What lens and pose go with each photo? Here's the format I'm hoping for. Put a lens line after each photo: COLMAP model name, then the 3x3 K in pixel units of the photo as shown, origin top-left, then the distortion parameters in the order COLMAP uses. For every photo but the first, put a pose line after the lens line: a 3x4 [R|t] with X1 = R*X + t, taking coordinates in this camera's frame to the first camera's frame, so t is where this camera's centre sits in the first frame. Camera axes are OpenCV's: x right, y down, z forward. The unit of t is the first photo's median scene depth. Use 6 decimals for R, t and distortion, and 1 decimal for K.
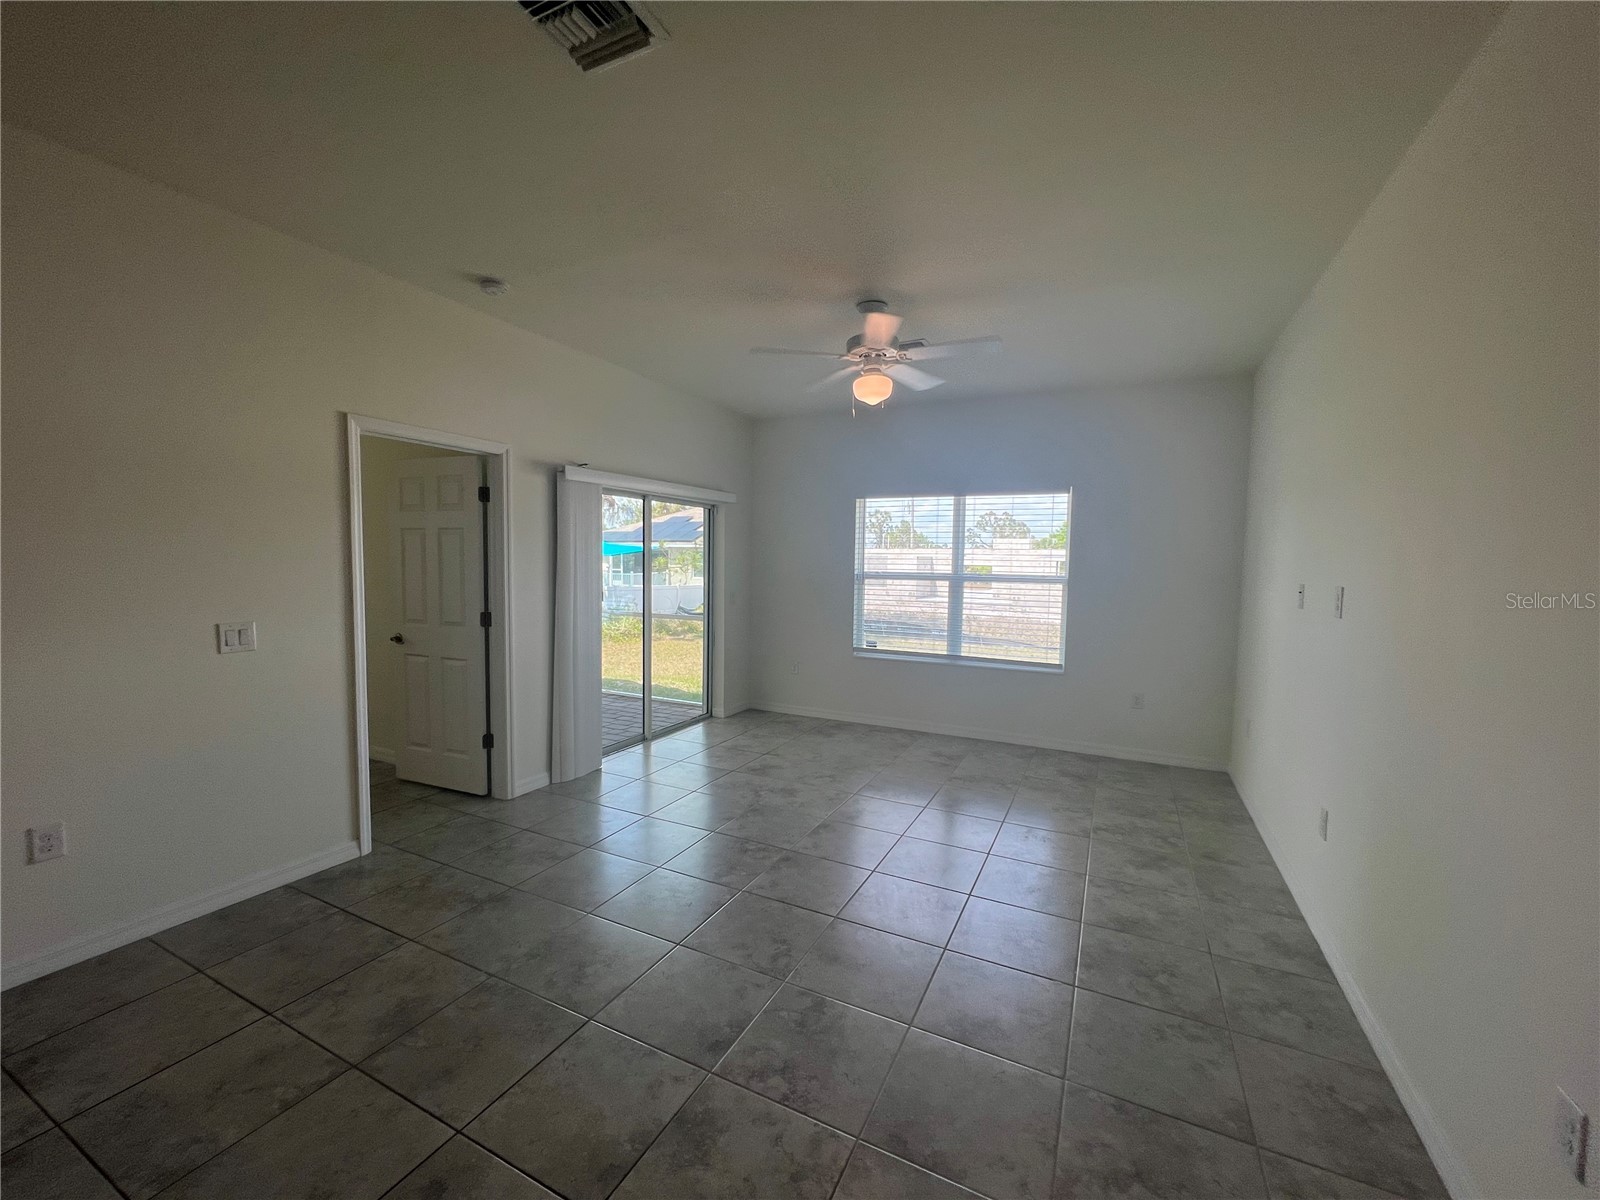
lens RADIAL K [[642.4, 0, 799.6], [0, 642.4, 603.1], [0, 0, 1]] dist [-0.001587, -0.000300]
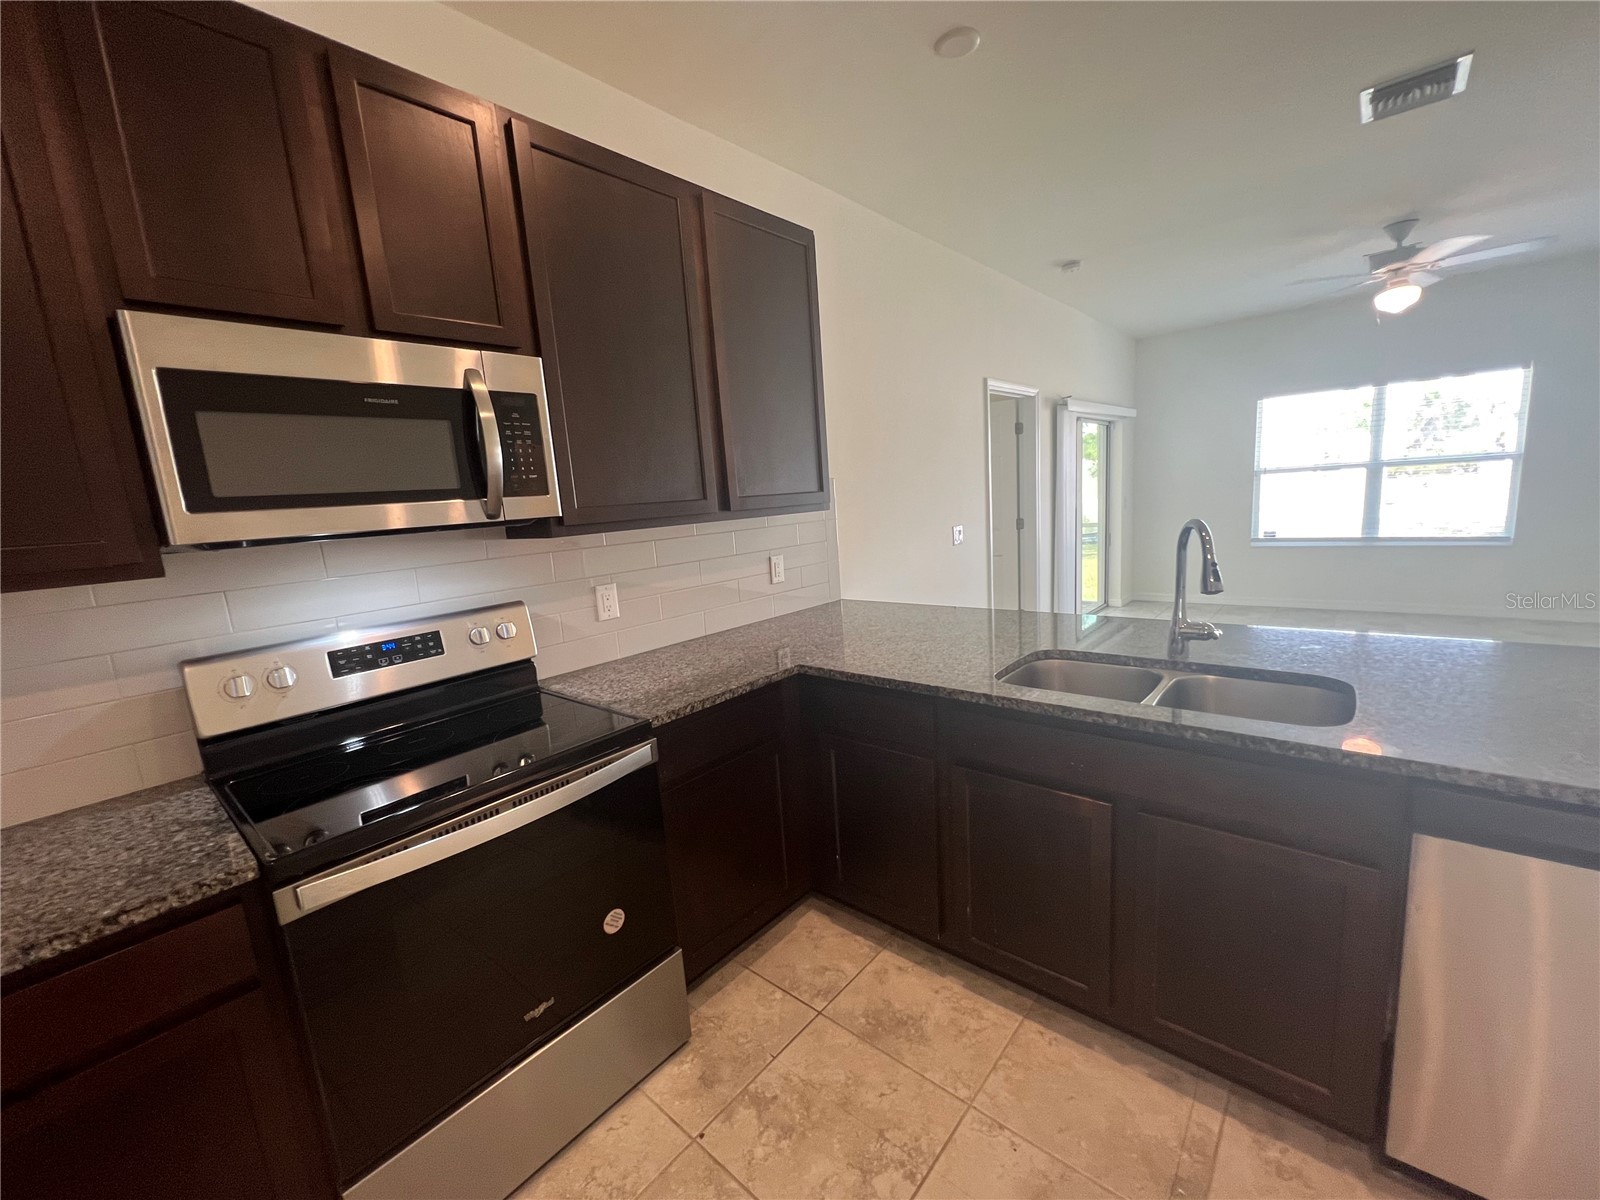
lens RADIAL K [[642.4, 0, 799.6], [0, 642.4, 603.1], [0, 0, 1]] dist [-0.001587, -0.000300]
pose [[0.963792, -0.040336, -0.263587, -0.433267], [0.069550, 0.992303, 0.102454, 0.014585], [0.257425, -0.117077, 0.959179, -0.312744]]
